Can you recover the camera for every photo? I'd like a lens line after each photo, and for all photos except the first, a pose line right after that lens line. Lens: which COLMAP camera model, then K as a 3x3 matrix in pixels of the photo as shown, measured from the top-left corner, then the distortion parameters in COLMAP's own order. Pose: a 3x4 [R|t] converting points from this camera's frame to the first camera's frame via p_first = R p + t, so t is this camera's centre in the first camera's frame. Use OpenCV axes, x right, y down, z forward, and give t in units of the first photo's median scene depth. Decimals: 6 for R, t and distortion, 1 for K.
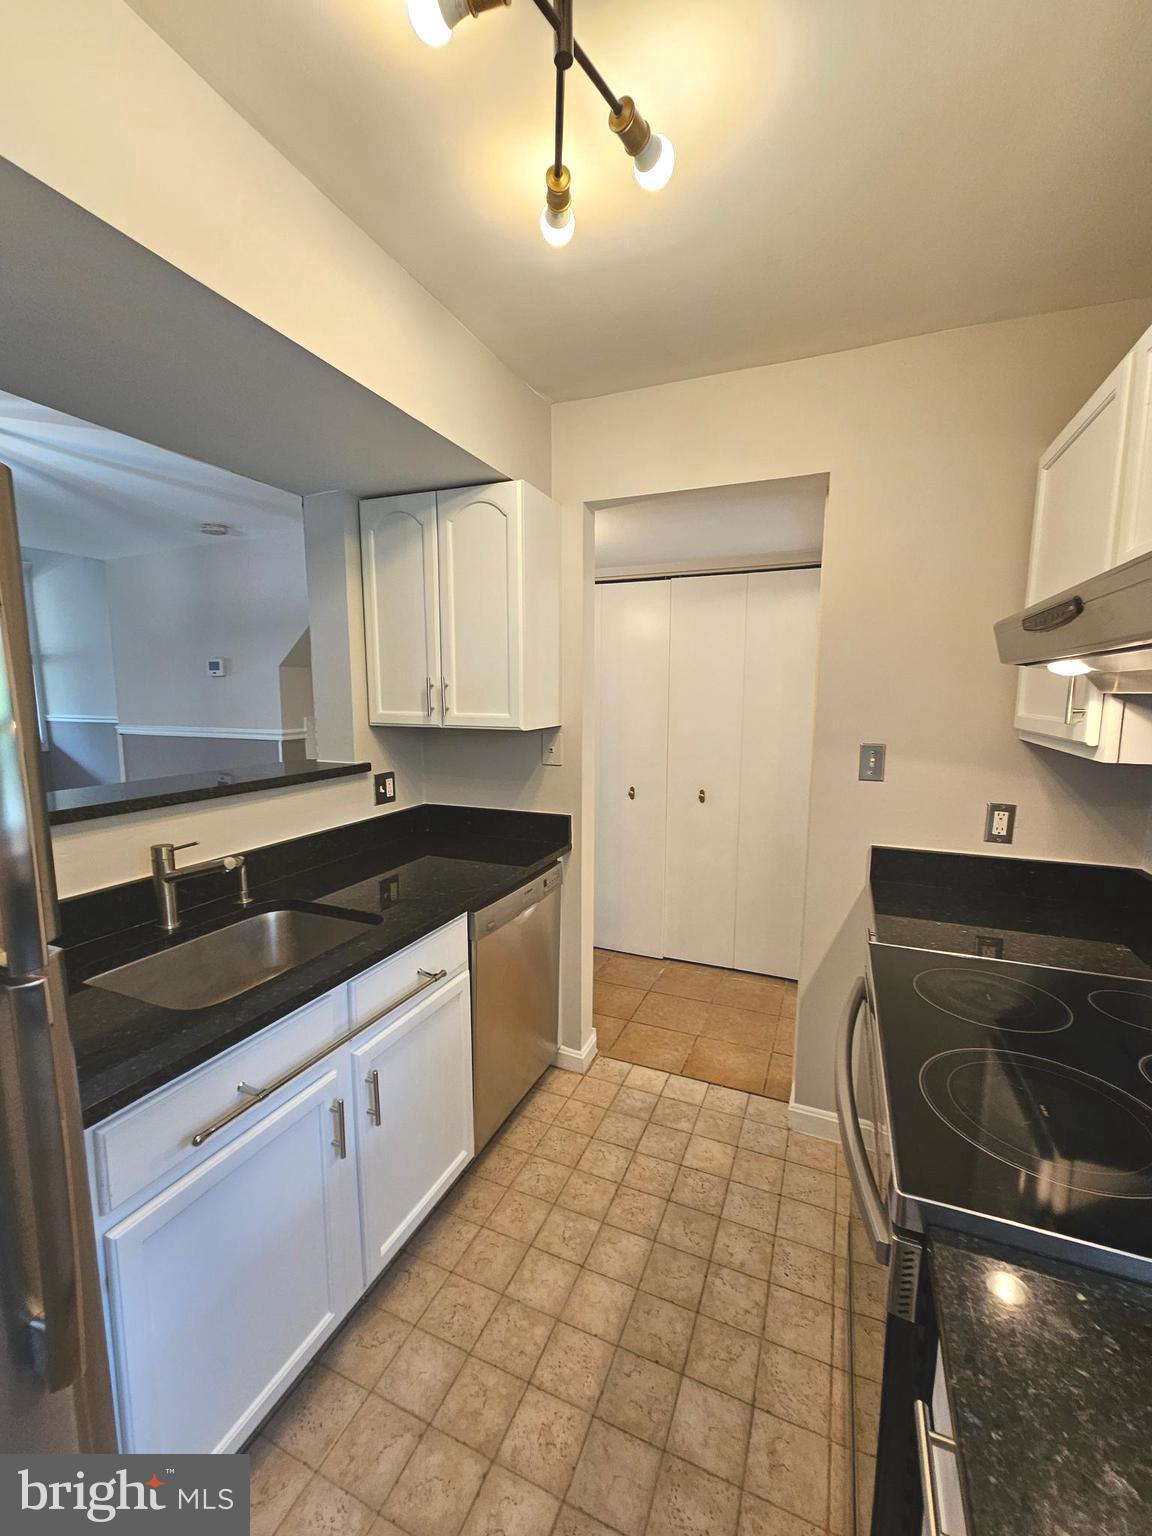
lens RADIAL K [[618.2, 0, 578.9], [0, 618.2, 769.6], [0, 0, 1]] dist [0.000952, 0.000033]
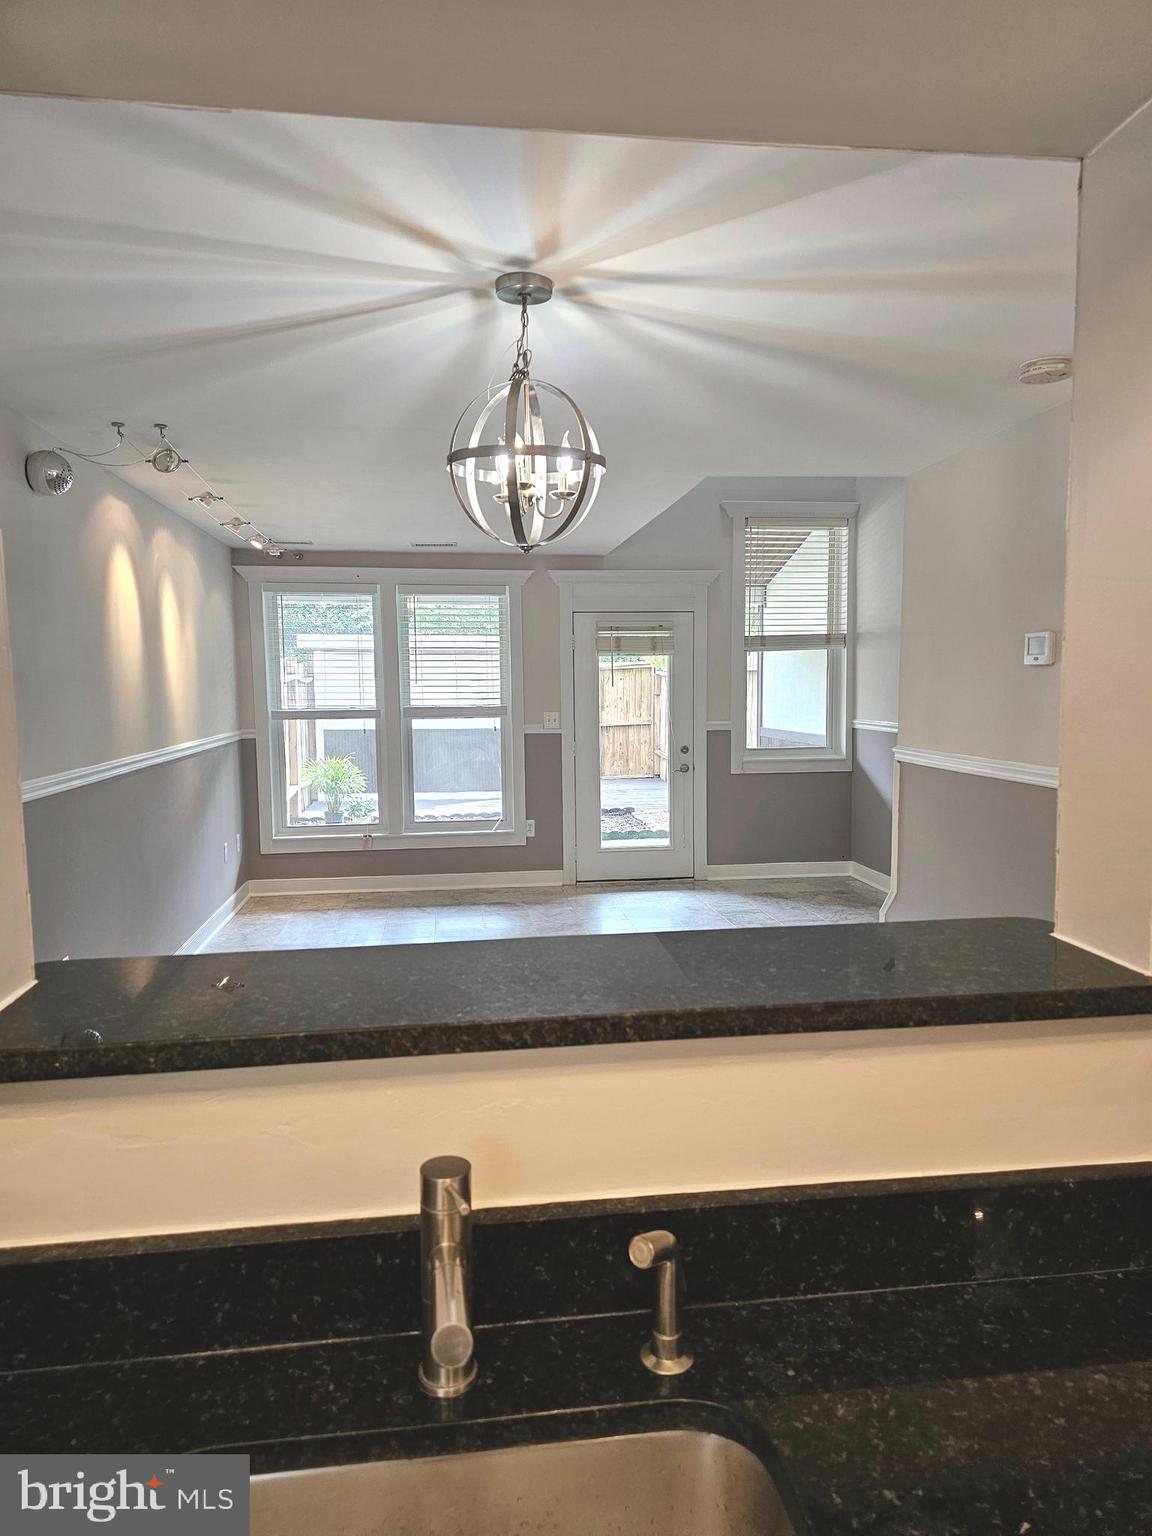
lens RADIAL K [[1037.8, 0, 579.9], [0, 1037.8, 779.2], [0, 0, 1]] dist [0.043786, -0.009655]
pose [[0.521632, 0.072926, -0.850048, -0.040341], [-0.095399, 0.995078, 0.026826, -0.049086], [0.847820, 0.067100, 0.526022, 0.262027]]
